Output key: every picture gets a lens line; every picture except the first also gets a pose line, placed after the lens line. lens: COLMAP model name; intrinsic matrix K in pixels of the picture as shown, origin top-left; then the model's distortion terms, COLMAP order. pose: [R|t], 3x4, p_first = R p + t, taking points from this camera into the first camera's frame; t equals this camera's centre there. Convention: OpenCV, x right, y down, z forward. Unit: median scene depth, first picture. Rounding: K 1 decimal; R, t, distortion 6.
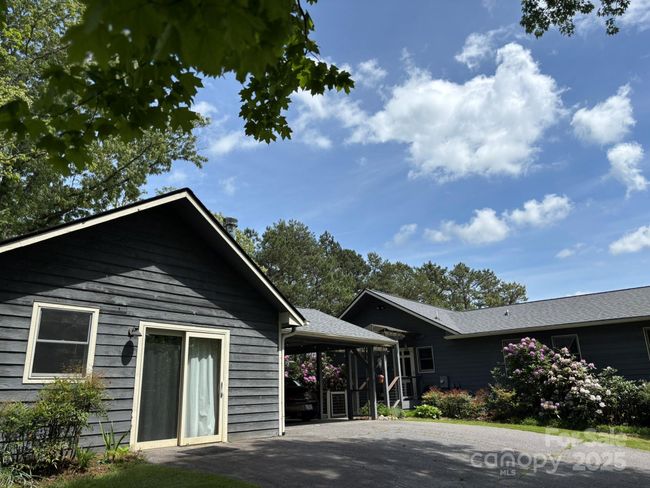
lens RADIAL K [[486.7, 0, 325.0], [0, 486.7, 244.0], [0, 0, 1]] dist [0.005461, 0.004404]
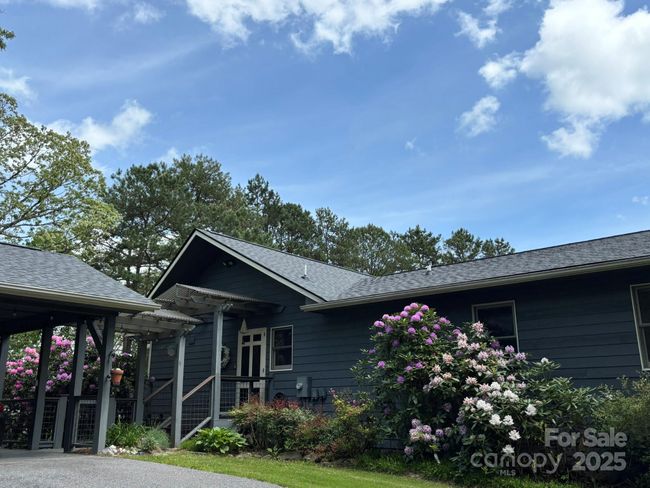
lens RADIAL K [[622.1, 0, 325.0], [0, 622.1, 244.0], [0, 0, 1]] dist [0.065965, -0.013468]
pose [[0.999582, 0.020440, -0.020447, 0.299172], [-0.019700, 0.999166, 0.035760, 0.096245], [0.021161, -0.035342, 0.999151, 0.301174]]
